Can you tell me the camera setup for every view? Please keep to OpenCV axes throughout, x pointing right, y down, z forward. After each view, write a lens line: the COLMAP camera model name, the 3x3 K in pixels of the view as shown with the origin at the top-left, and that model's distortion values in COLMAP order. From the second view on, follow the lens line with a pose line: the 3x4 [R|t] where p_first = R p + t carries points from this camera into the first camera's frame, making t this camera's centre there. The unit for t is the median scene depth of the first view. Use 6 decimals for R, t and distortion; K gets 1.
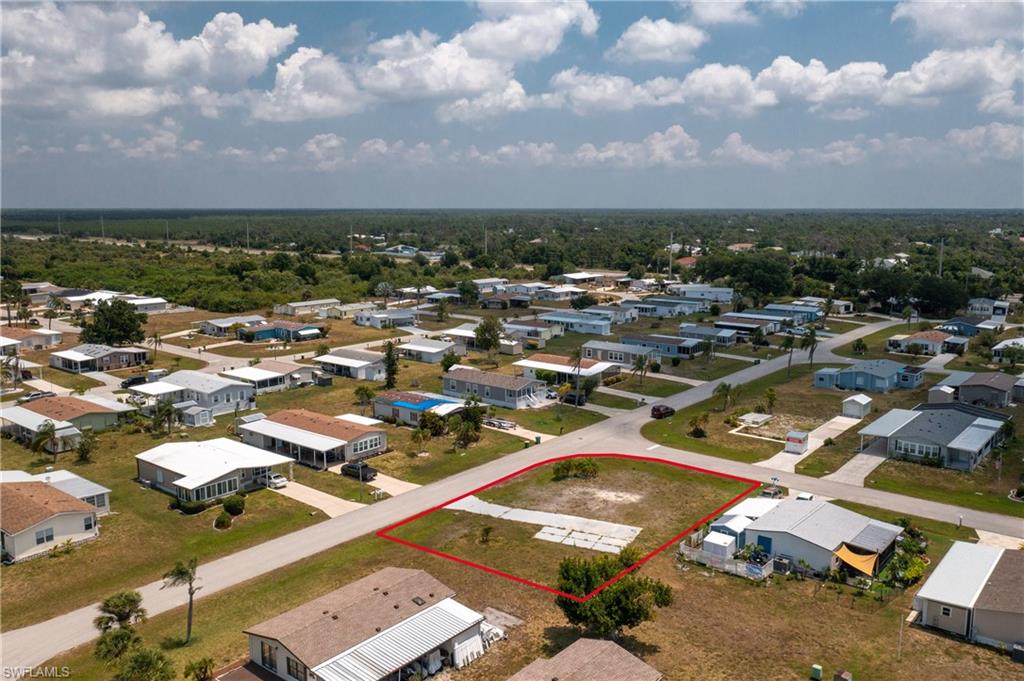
lens RADIAL K [[830.1, 0, 512.0], [0, 830.1, 340.5], [0, 0, 1]] dist [-0.004840, -0.001947]
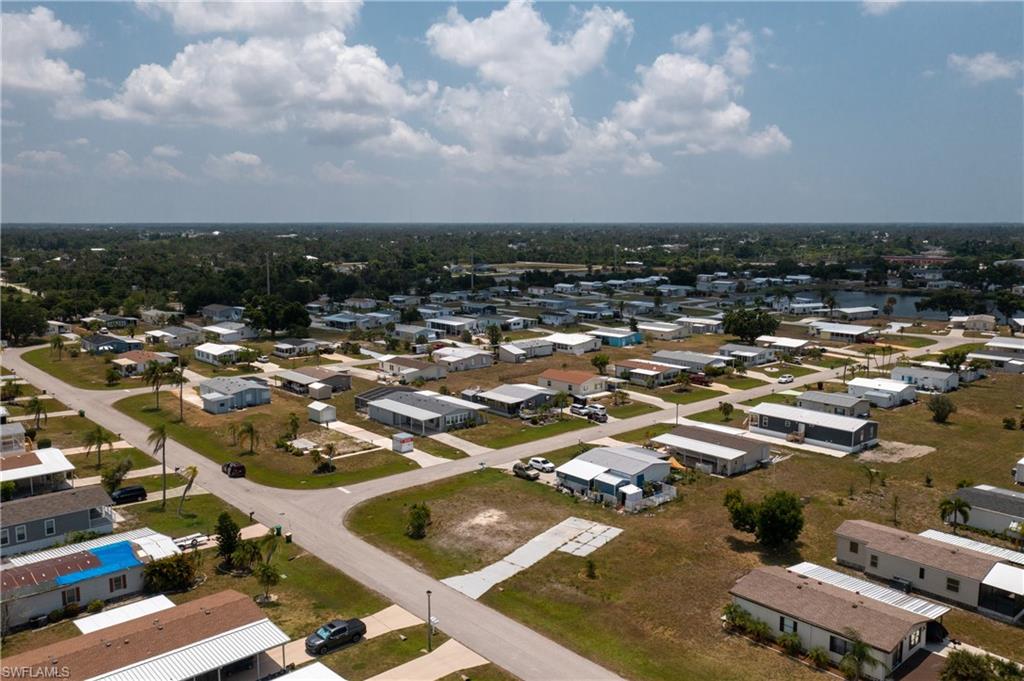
lens RADIAL K [[820.7, 0, 512.0], [0, 820.7, 340.5], [0, 0, 1]] dist [-0.008711, -0.001634]
pose [[0.152333, -0.141339, 0.978171, -0.817470], [0.156905, 0.980628, 0.117259, -0.139748], [-0.975795, 0.135617, 0.171559, 0.747372]]
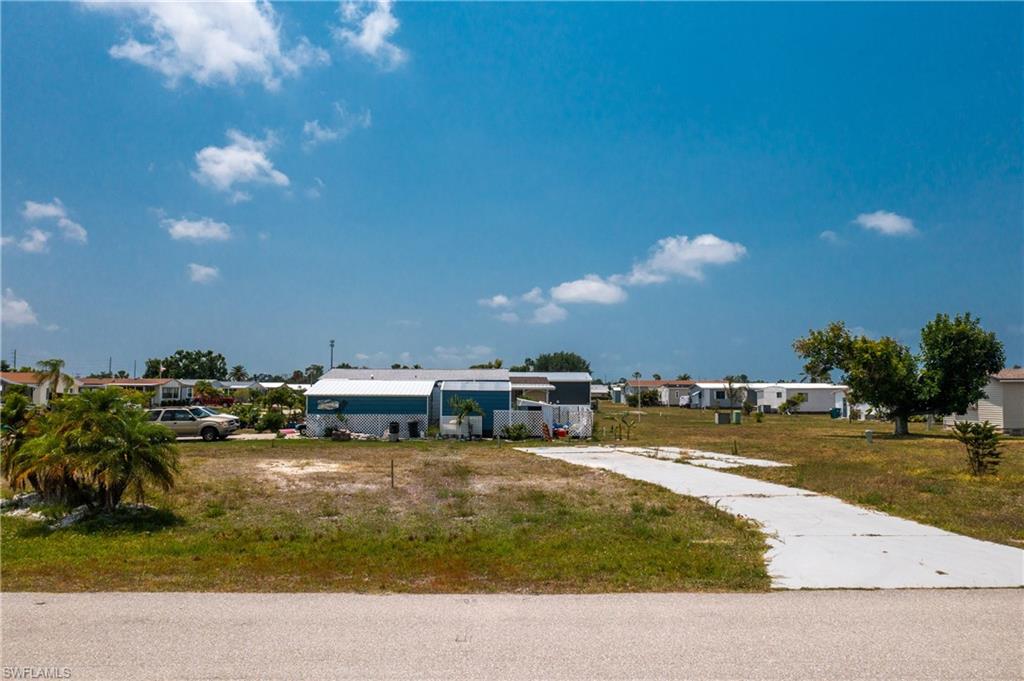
lens RADIAL K [[813.7, 0, 512.0], [0, 813.7, 340.5], [0, 0, 1]] dist [-0.003873, -0.001644]
pose [[-0.657082, 0.043706, 0.752551, -0.114071], [0.114829, 0.992470, 0.042623, 0.141139], [-0.745022, 0.114422, -0.657153, 1.090954]]
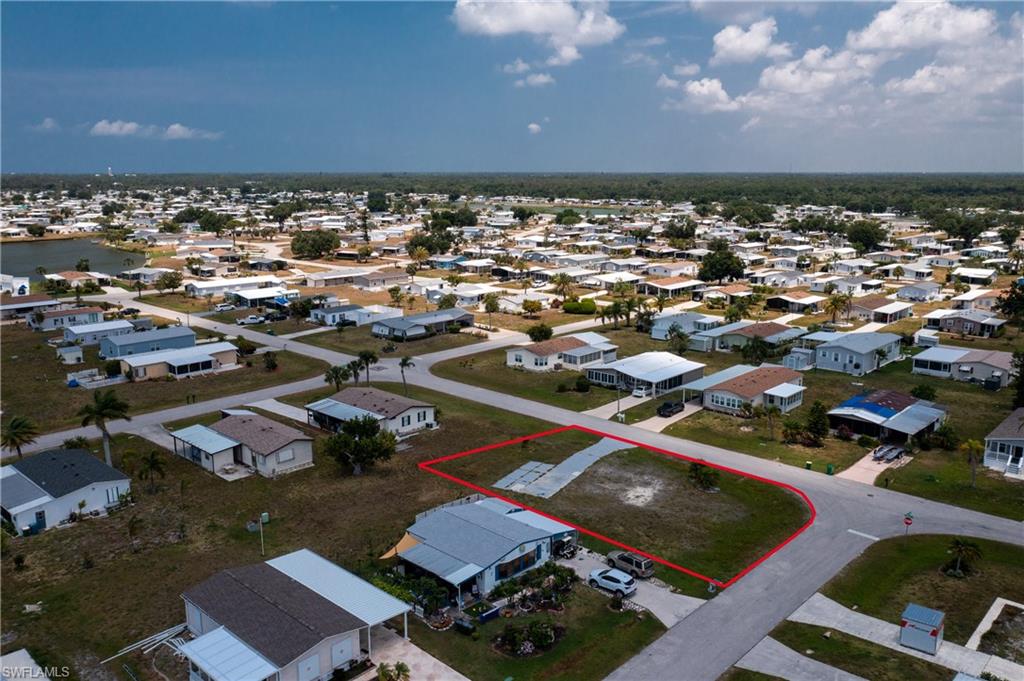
lens RADIAL K [[813.7, 0, 512.0], [0, 813.7, 340.5], [0, 0, 1]] dist [-0.003873, -0.001644]
pose [[-0.065927, 0.202057, -0.977152, 0.969664], [-0.157213, 0.964948, 0.210140, -0.146179], [0.985362, 0.167475, -0.031850, 0.838331]]
